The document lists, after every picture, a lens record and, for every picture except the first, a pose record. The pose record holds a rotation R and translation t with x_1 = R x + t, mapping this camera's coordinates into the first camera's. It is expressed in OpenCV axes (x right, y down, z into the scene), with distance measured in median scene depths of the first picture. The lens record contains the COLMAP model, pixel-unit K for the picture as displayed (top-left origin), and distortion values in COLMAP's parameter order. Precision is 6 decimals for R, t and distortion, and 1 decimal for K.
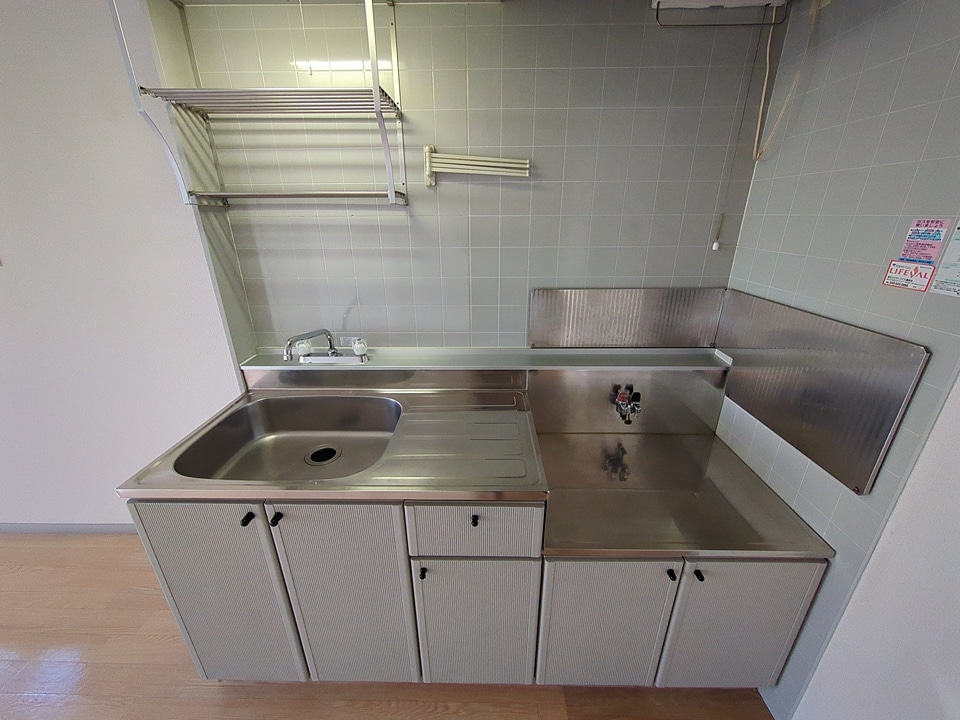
lens RADIAL K [[381.0, 0, 480.1], [0, 381.0, 360.9], [0, 0, 1]] dist [-0.001897, -0.000151]
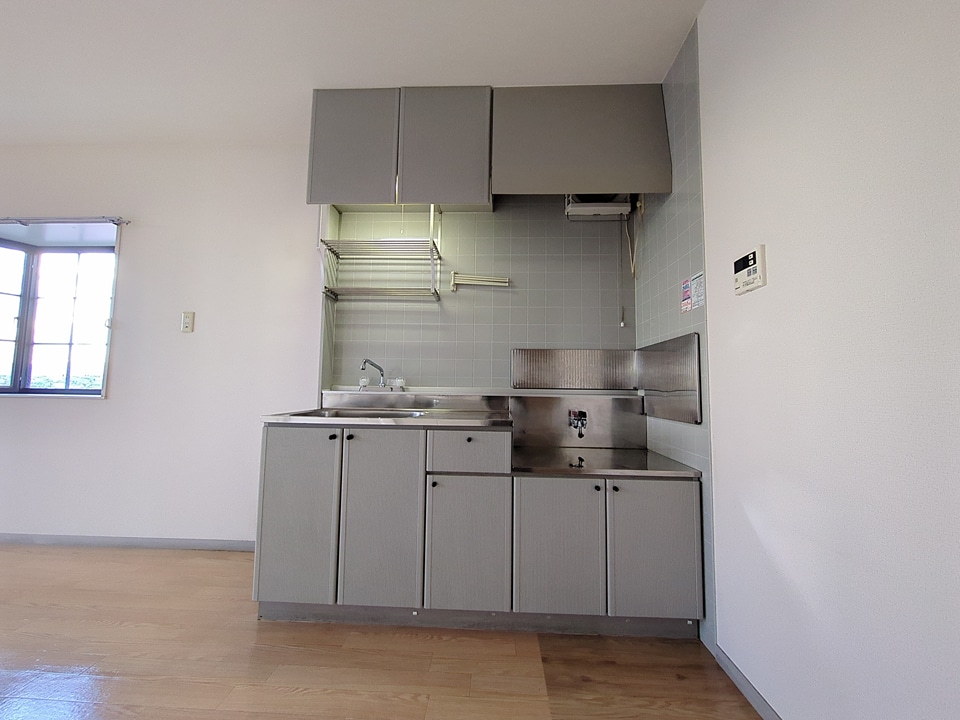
lens RADIAL K [[381.0, 0, 480.1], [0, 381.0, 360.9], [0, 0, 1]] dist [-0.001897, -0.000151]
pose [[0.999302, 0.018857, -0.032256, 0.060752], [-0.030833, 0.903811, -0.426820, 0.621595], [0.021105, 0.427516, 0.903761, -0.486270]]
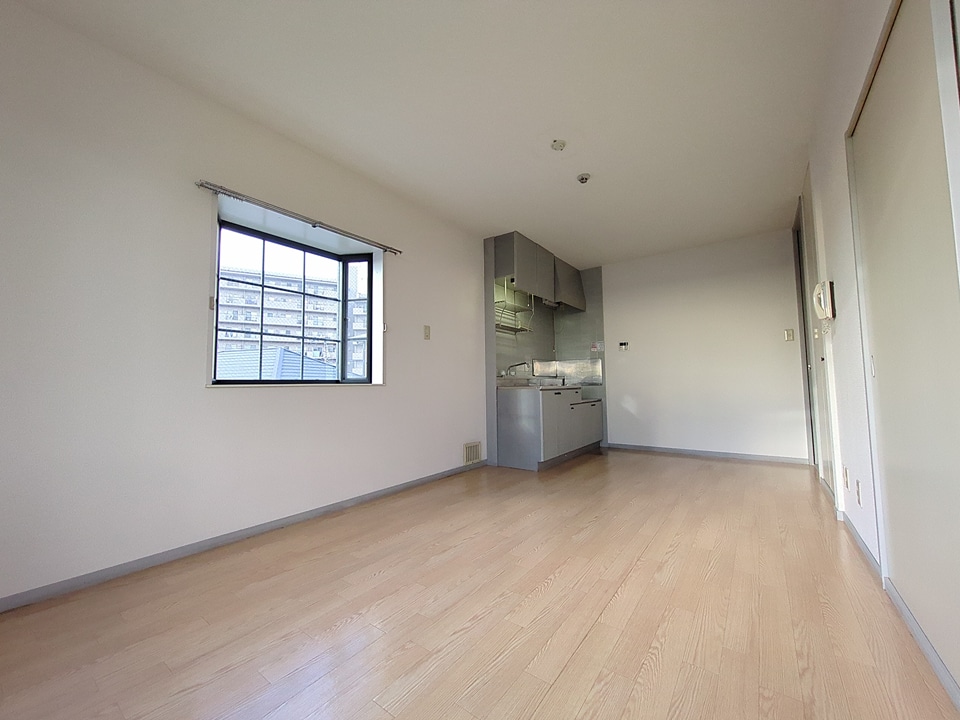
lens RADIAL K [[381.8, 0, 478.9], [0, 381.8, 356.0], [0, 0, 1]] dist [0.008678, -0.000577]
pose [[0.580573, 0.056483, 0.812246, -3.620468], [0.296175, 0.914599, -0.275299, 0.741491], [-0.758429, 0.400398, 0.514263, -0.575754]]
